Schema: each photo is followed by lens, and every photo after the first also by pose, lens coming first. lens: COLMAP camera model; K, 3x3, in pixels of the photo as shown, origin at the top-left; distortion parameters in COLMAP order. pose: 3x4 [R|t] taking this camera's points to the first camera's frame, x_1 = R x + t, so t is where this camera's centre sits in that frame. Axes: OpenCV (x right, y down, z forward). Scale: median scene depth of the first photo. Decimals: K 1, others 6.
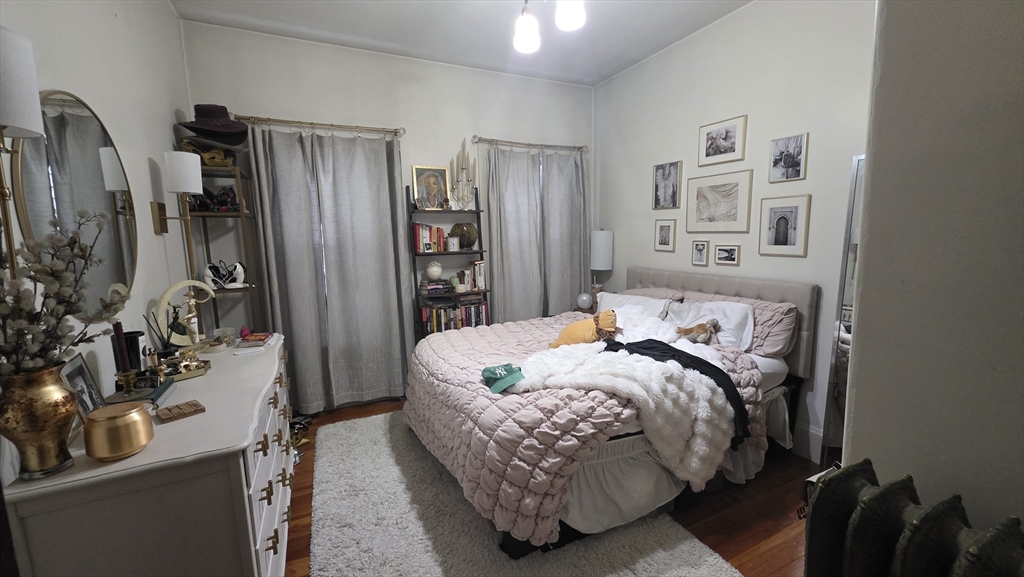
lens RADIAL K [[409.0, 0, 513.4], [0, 409.0, 285.6], [0, 0, 1]] dist [-0.000604, -0.000393]
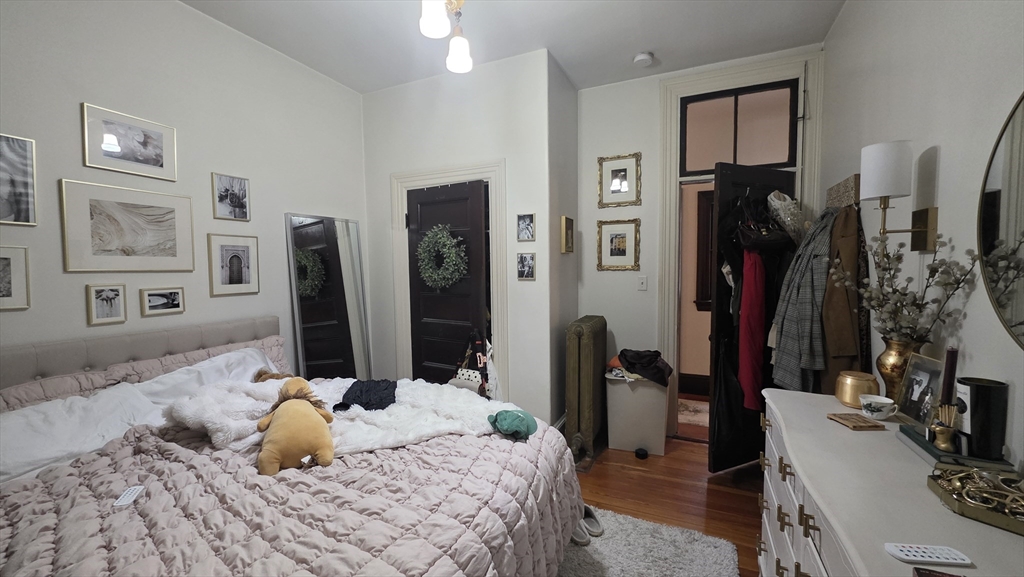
lens RADIAL K [[409.0, 0, 512.5], [0, 409.0, 289.1], [0, 0, 1]] dist [-0.000604, -0.000393]
pose [[-0.640913, -0.013882, 0.767488, -0.505556], [0.120969, 0.985516, 0.118845, -0.119221], [-0.758022, 0.169012, -0.629951, 1.081037]]
